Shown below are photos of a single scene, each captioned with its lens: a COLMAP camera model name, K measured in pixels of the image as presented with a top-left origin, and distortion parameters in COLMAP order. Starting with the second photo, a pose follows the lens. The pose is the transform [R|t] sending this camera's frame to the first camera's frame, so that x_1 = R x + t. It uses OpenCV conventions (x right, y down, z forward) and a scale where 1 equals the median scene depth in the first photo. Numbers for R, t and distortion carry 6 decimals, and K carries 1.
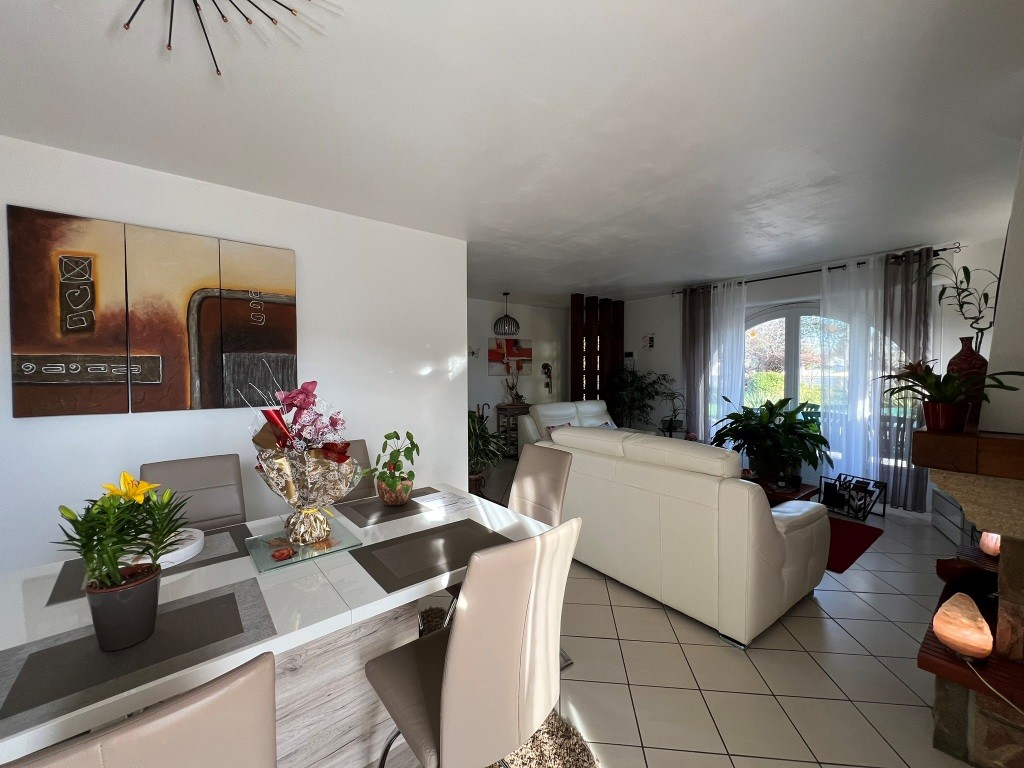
lens RADIAL K [[407.4, 0, 512.0], [0, 407.4, 384.0], [0, 0, 1]] dist [0.000764, -0.000060]
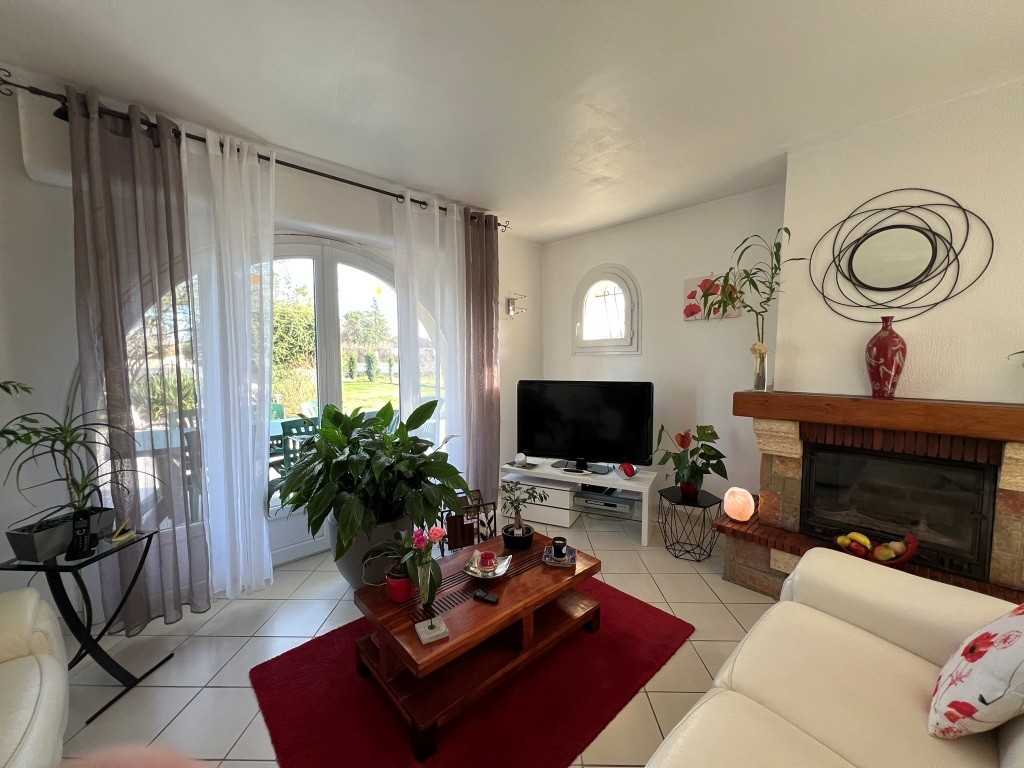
lens RADIAL K [[407.4, 0, 512.0], [0, 407.4, 384.0], [0, 0, 1]] dist [0.000764, -0.000060]
pose [[-0.060459, -0.063213, 0.996167, 0.094563], [0.035671, 0.997218, 0.065444, -0.022239], [-0.997533, 0.039491, -0.058036, 0.898948]]
